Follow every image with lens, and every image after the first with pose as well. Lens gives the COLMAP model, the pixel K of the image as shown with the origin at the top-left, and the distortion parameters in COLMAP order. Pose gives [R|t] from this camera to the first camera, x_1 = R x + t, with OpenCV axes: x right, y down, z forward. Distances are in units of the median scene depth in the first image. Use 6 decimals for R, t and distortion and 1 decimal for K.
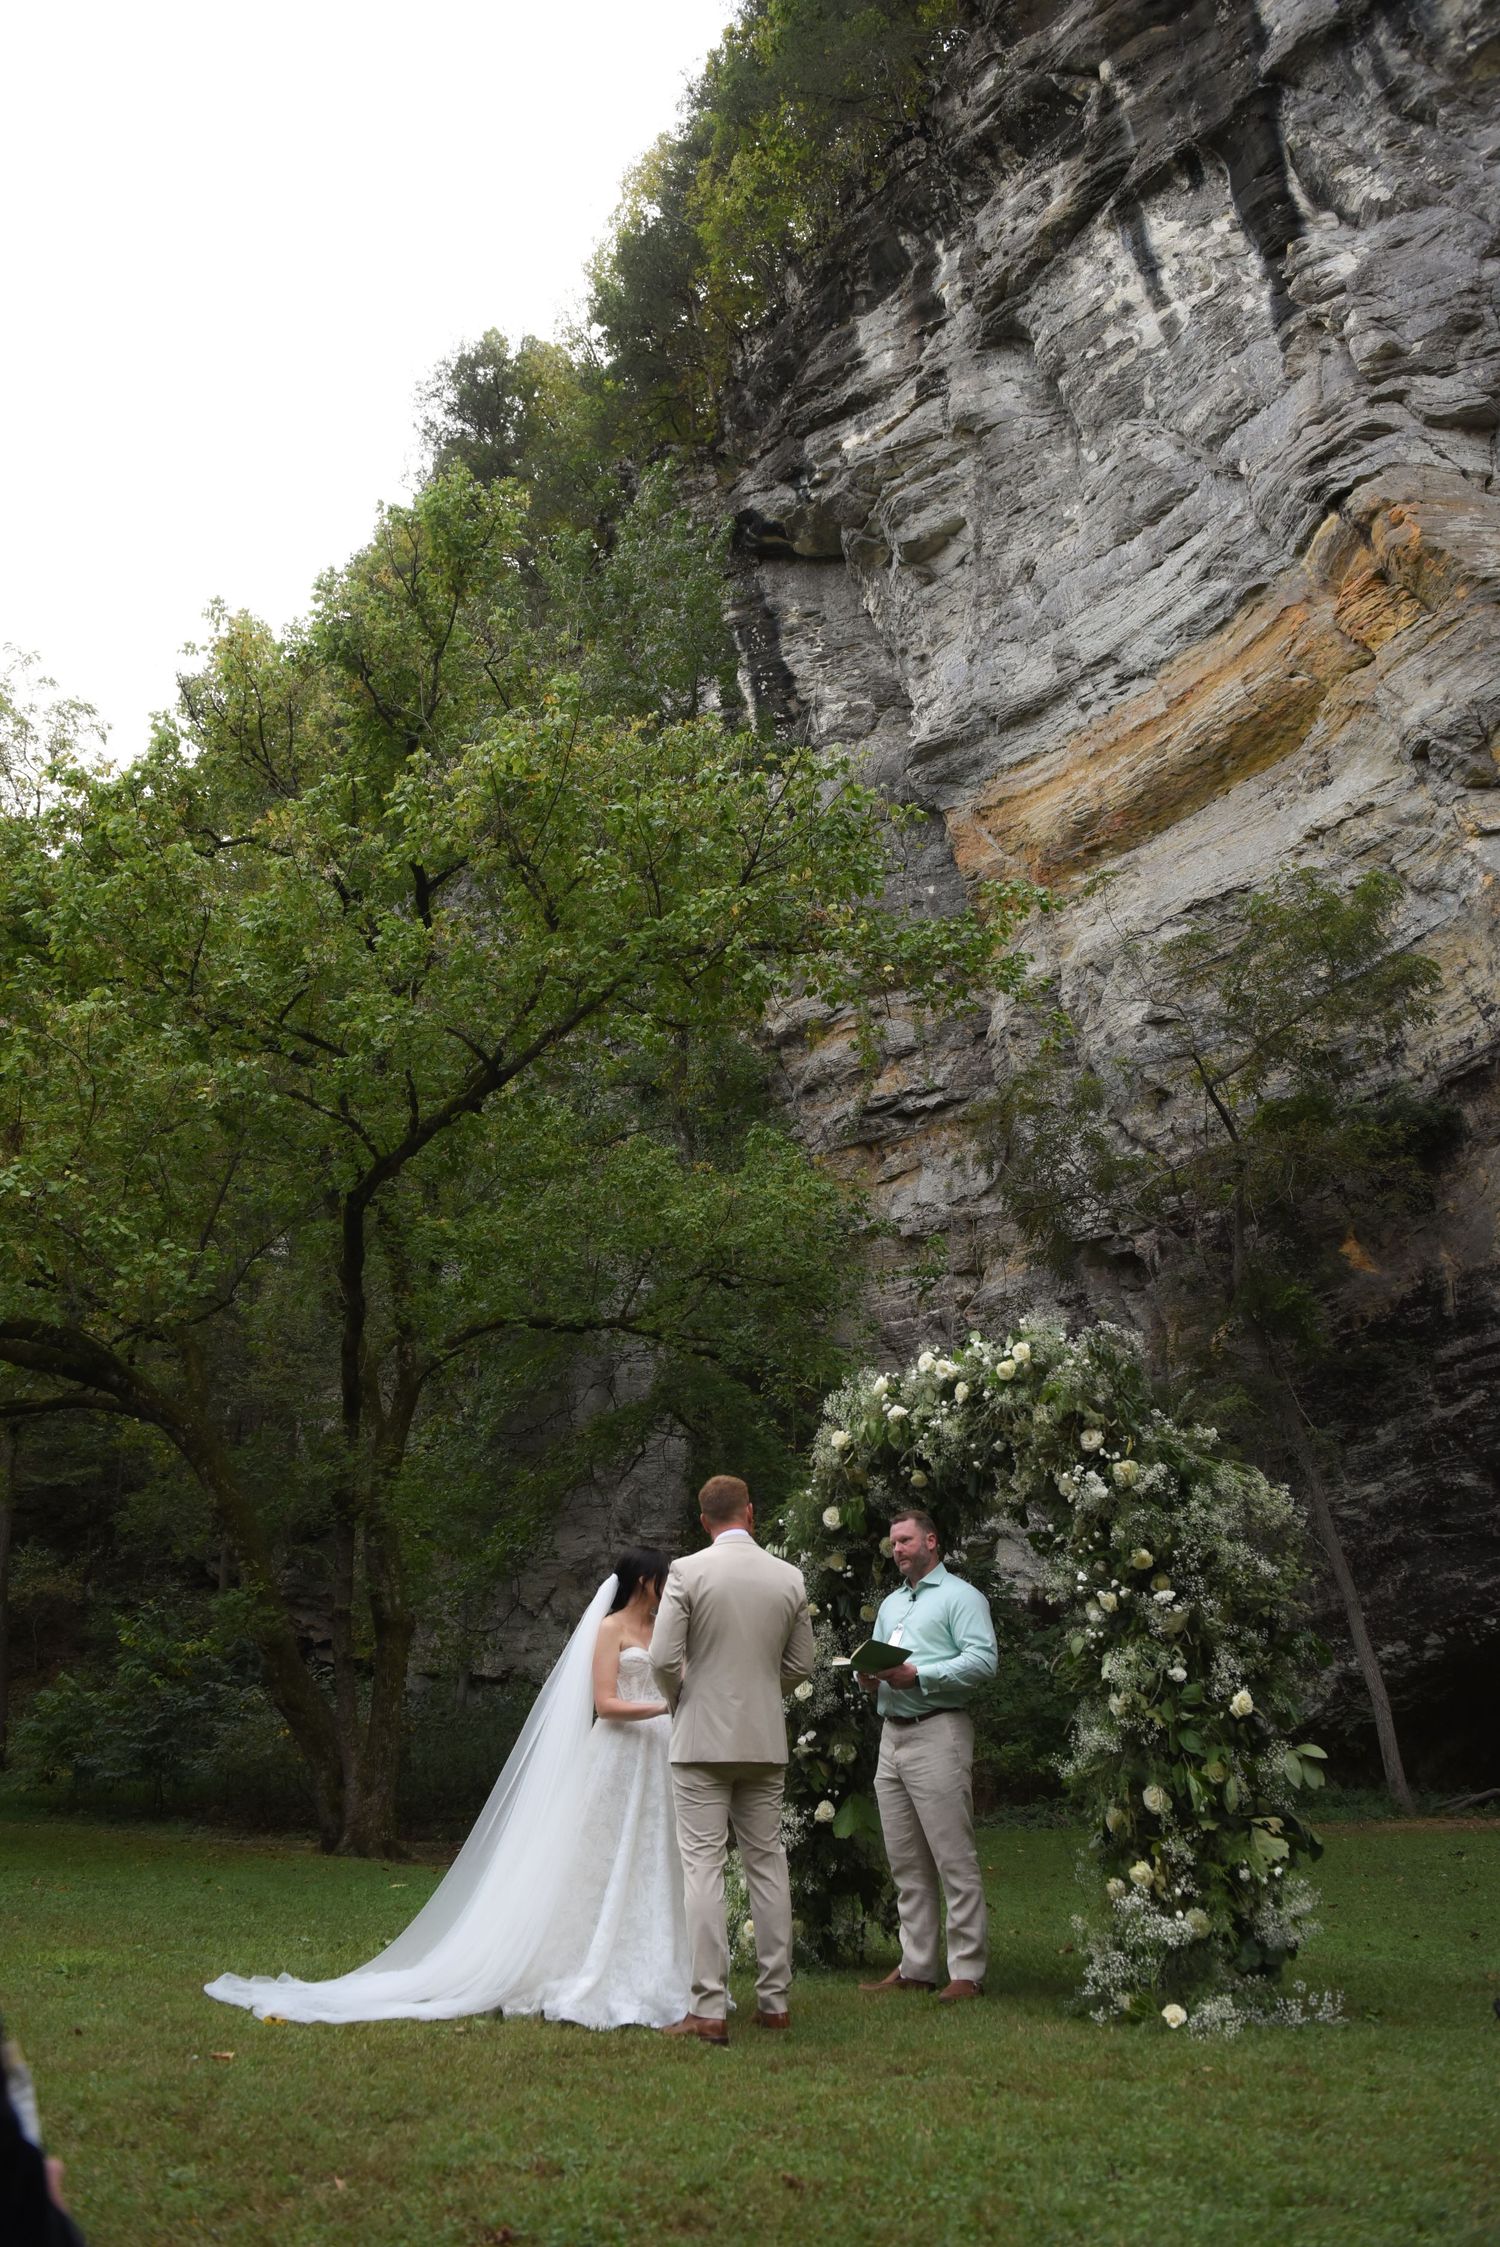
lens RADIAL K [[1672.7, 0, 749.6], [0, 1672.7, 1126.2], [0, 0, 1]] dist [-0.026801, 0.001775]
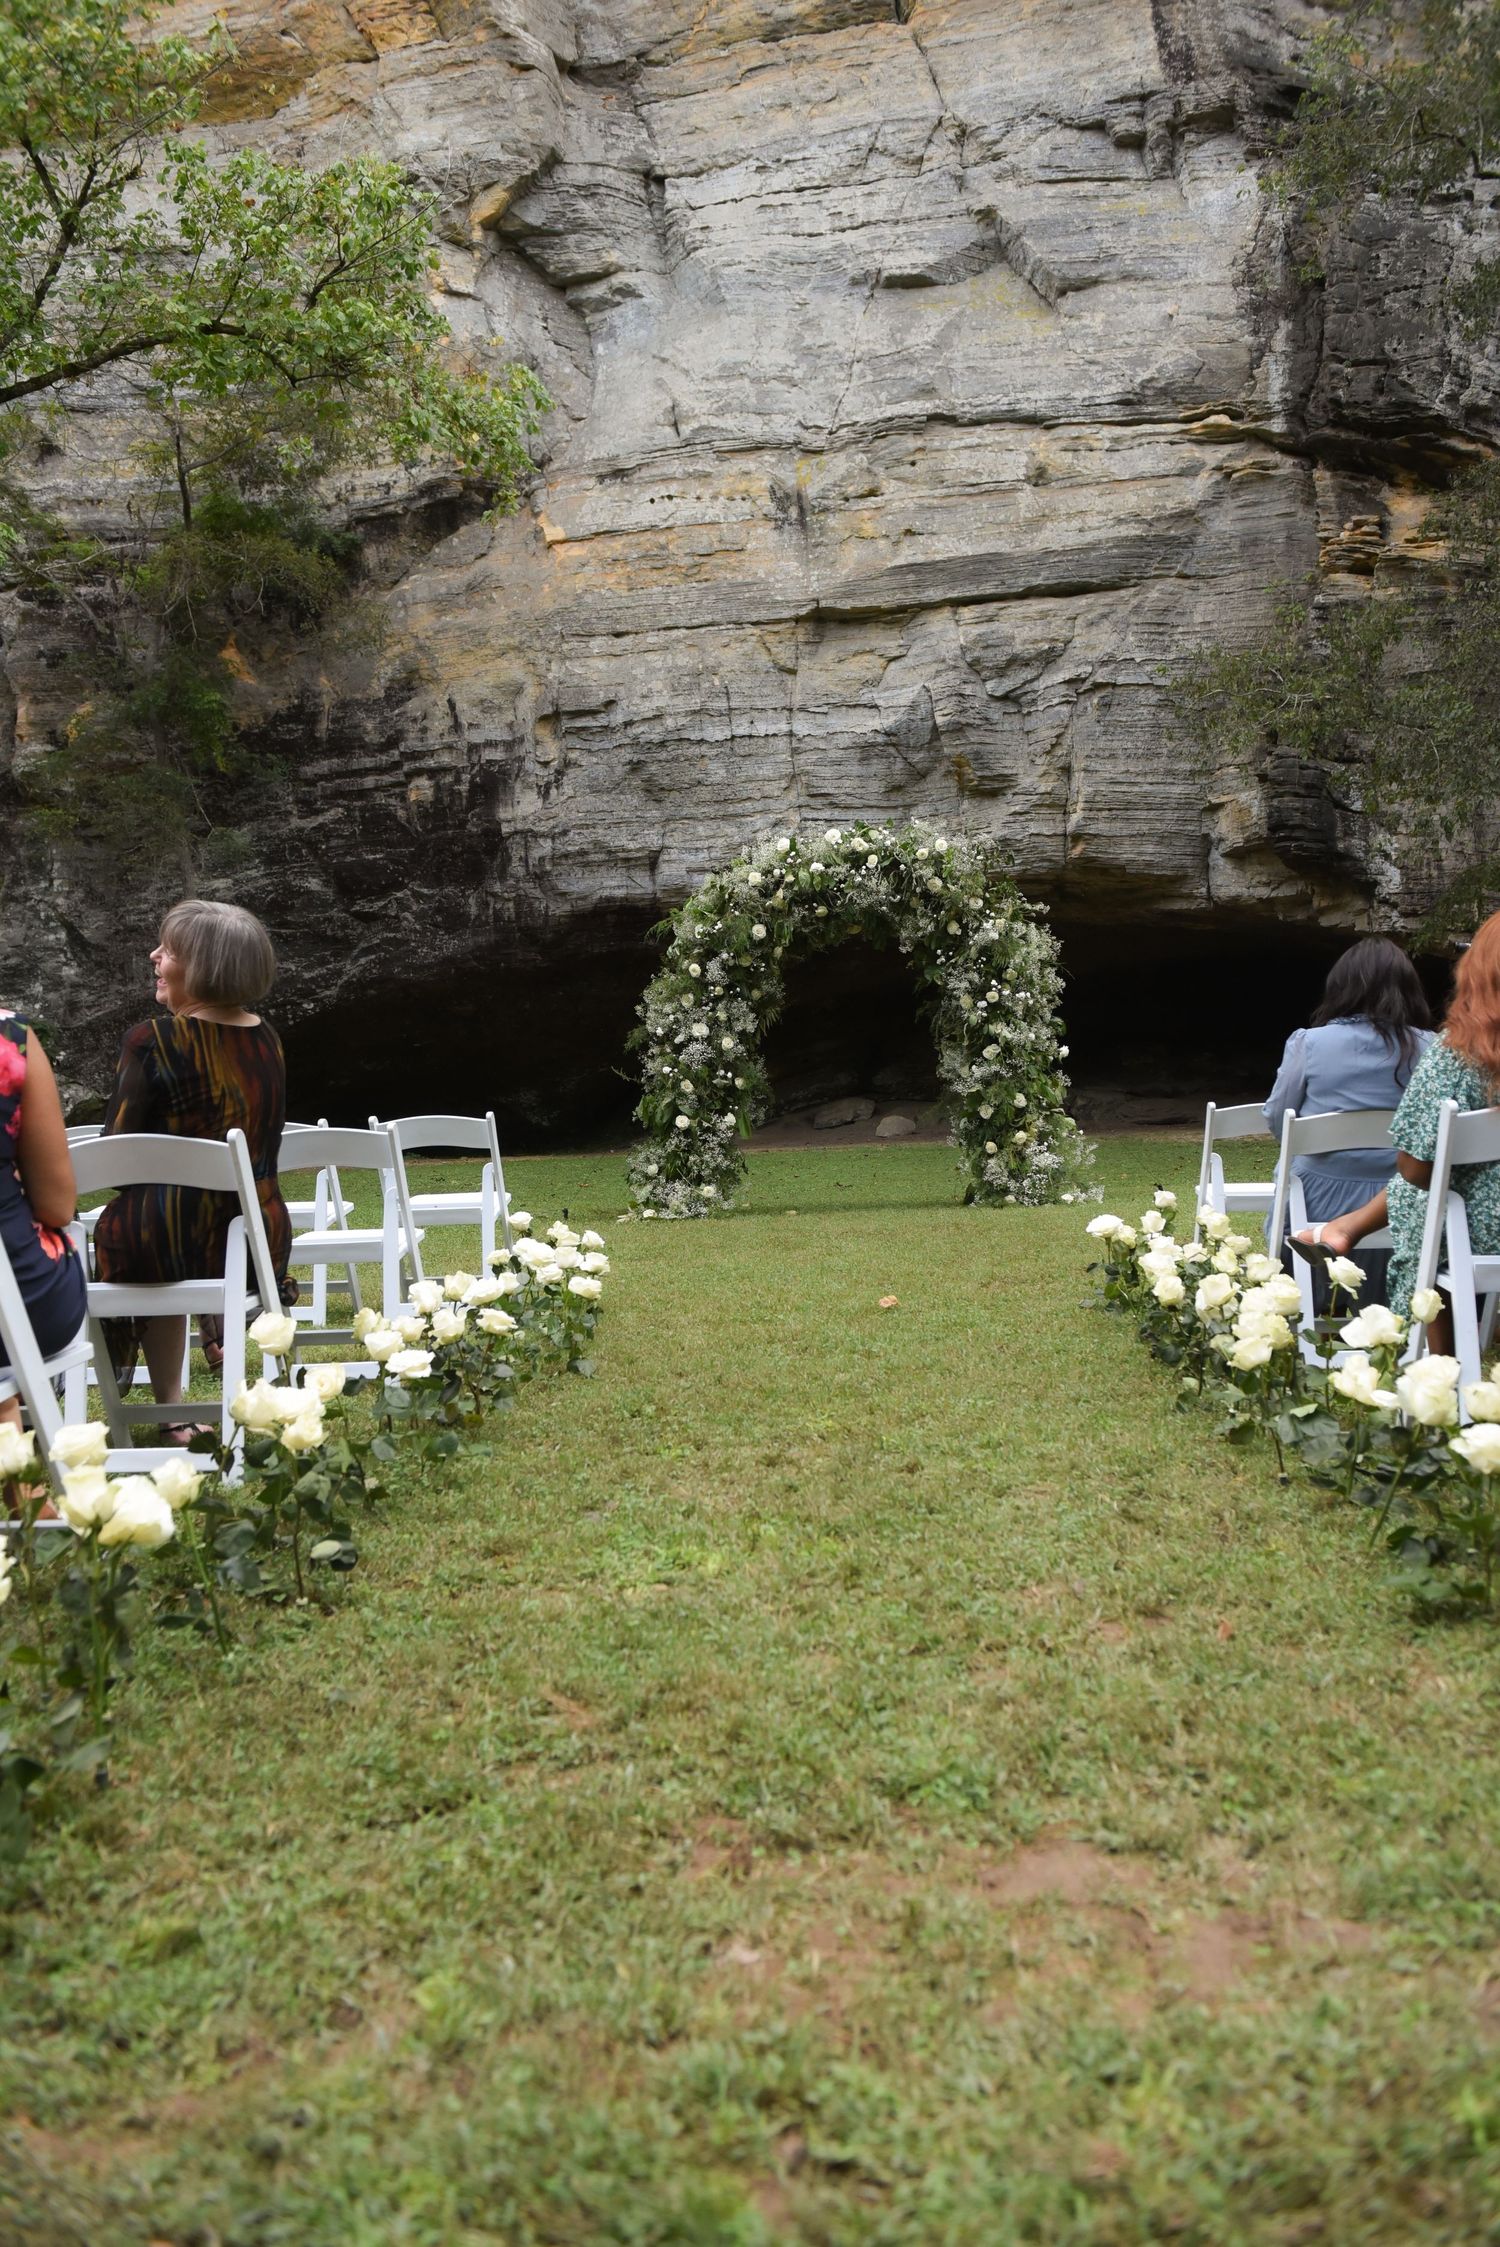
lens RADIAL K [[1761.8, 0, 750.0], [0, 1761.8, 1115.1], [0, 0, 1]] dist [-0.007470, -0.006146]
pose [[0.660842, -0.015967, 0.750355, -0.267193], [-0.245030, 0.940401, 0.235811, 0.005150], [-0.709400, -0.339693, 0.617544, -0.002019]]
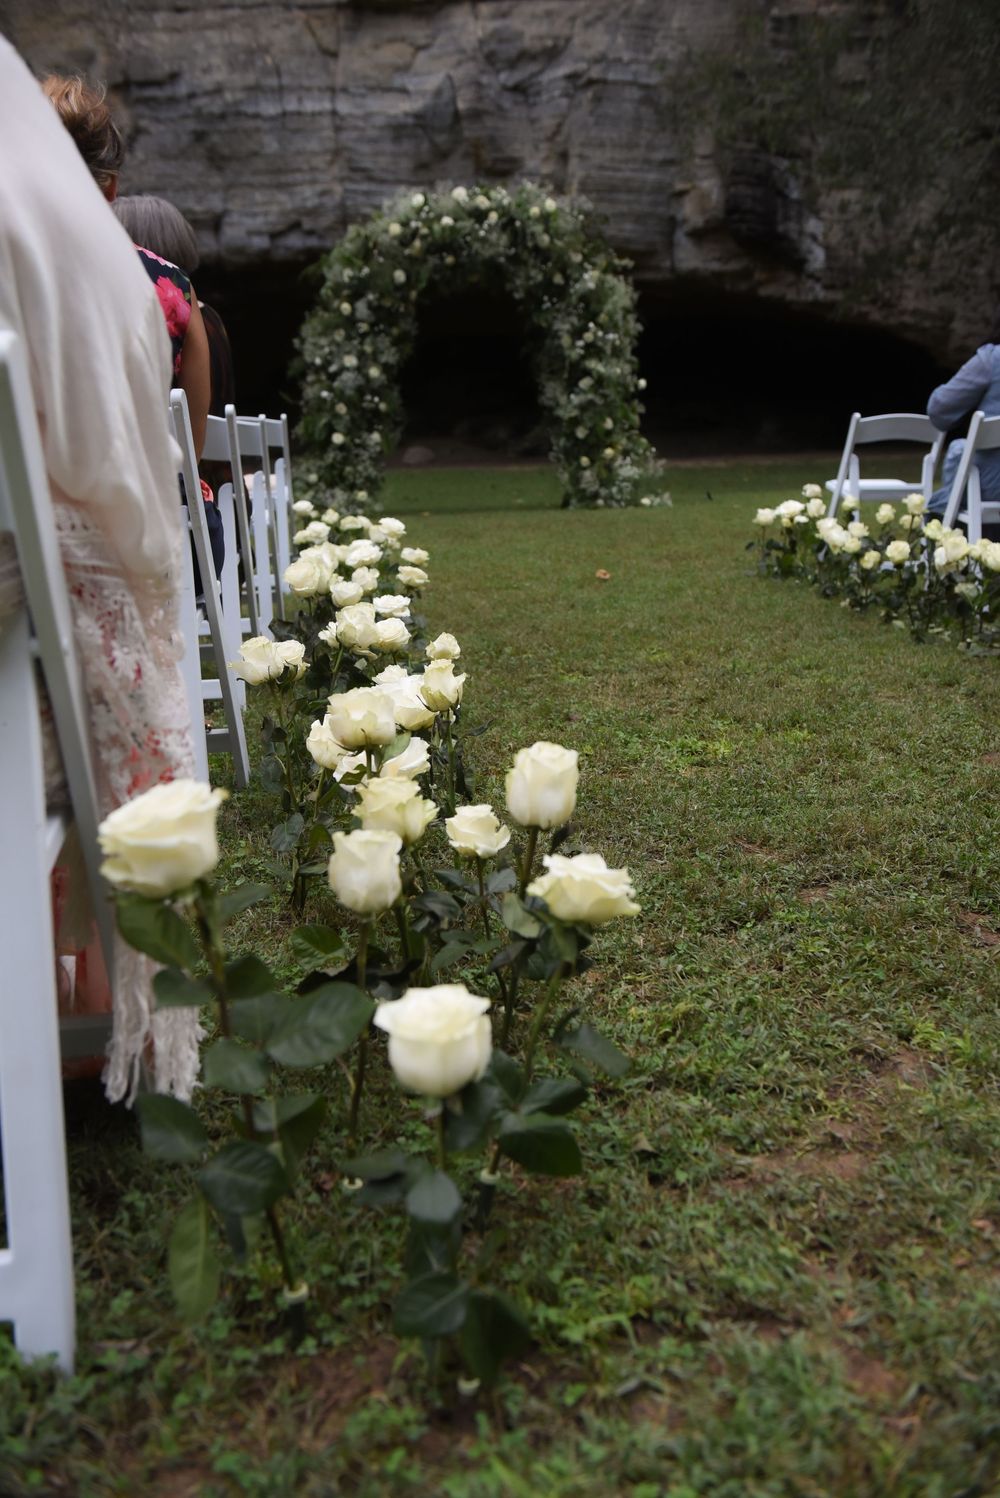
lens RADIAL K [[1363.8, 0, 501.5], [0, 1363.8, 751.7], [0, 0, 1]] dist [0.018457, 0.000000]
pose [[0.526531, -0.193883, 0.827753, -0.283348], [-0.288587, 0.875075, 0.388536, 0.019119], [-0.799677, -0.443455, 0.404802, 0.024562]]
